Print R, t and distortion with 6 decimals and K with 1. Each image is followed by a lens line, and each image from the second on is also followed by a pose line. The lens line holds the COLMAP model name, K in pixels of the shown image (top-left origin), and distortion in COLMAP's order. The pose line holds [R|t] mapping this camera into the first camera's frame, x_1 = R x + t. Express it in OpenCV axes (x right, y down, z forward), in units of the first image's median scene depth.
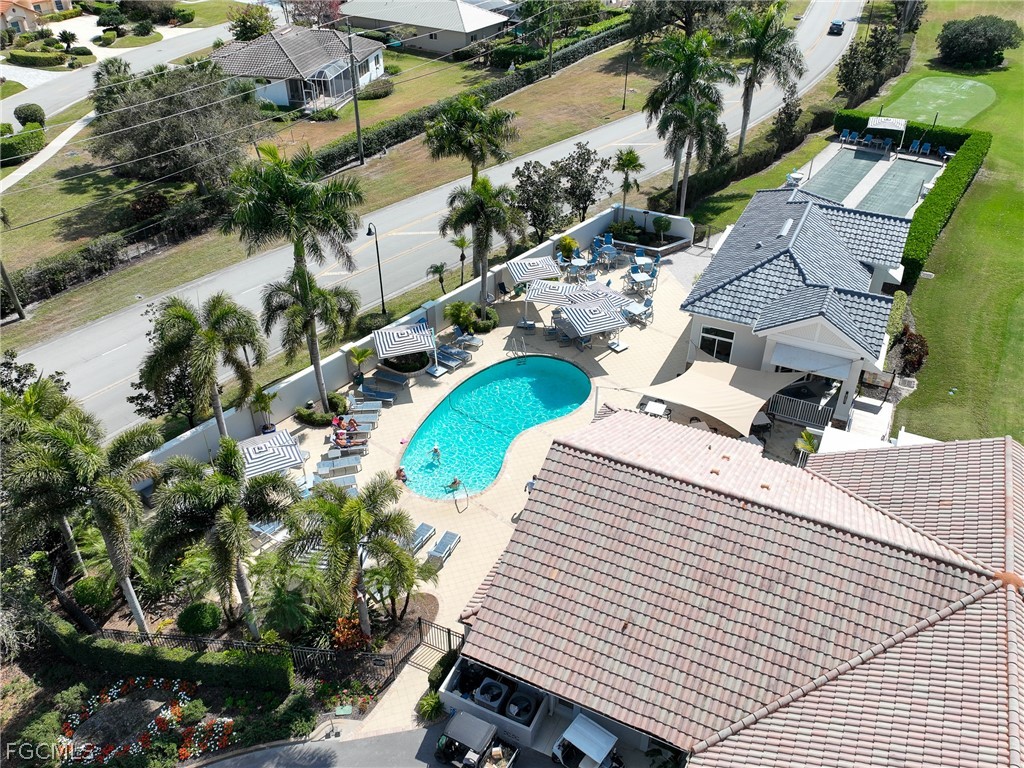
lens RADIAL K [[798.3, 0, 512.0], [0, 798.3, 384.0], [0, 0, 1]] dist [0.005210, 0.004582]
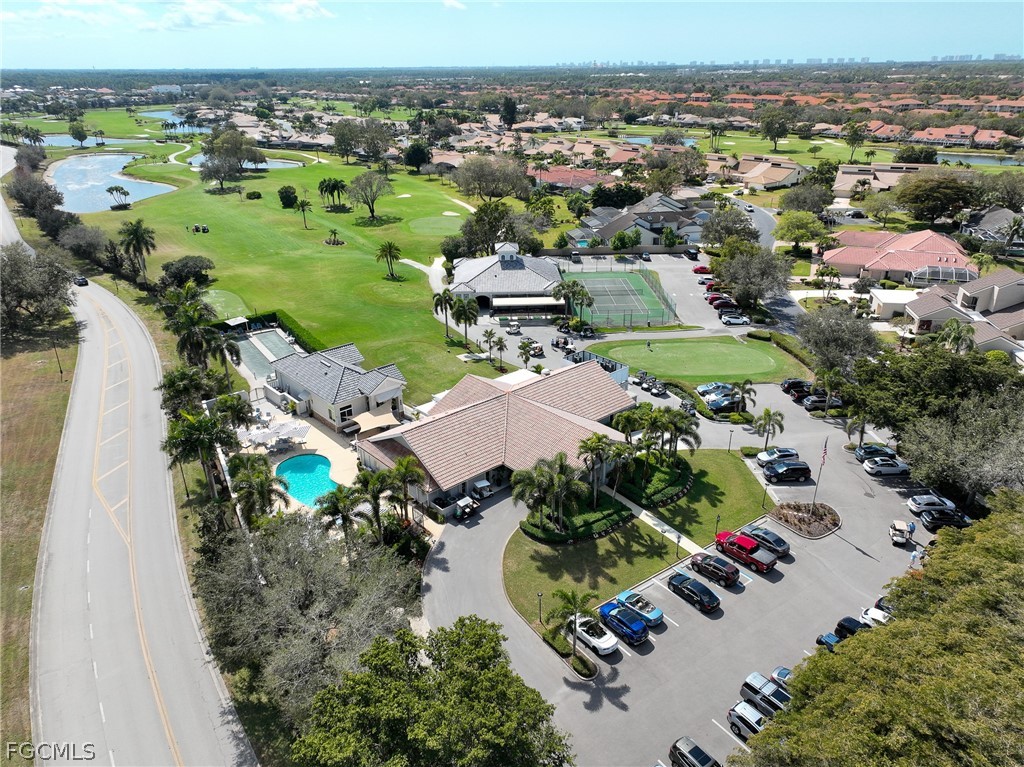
lens RADIAL K [[720.5, 0, 512.0], [0, 720.5, 383.5], [0, 0, 1]] dist [0.018543, 0.003282]
pose [[0.372328, -0.375879, 0.848579, -0.973664], [0.541758, 0.830402, 0.130121, -0.098449], [-0.753571, 0.411277, 0.512817, -0.353544]]
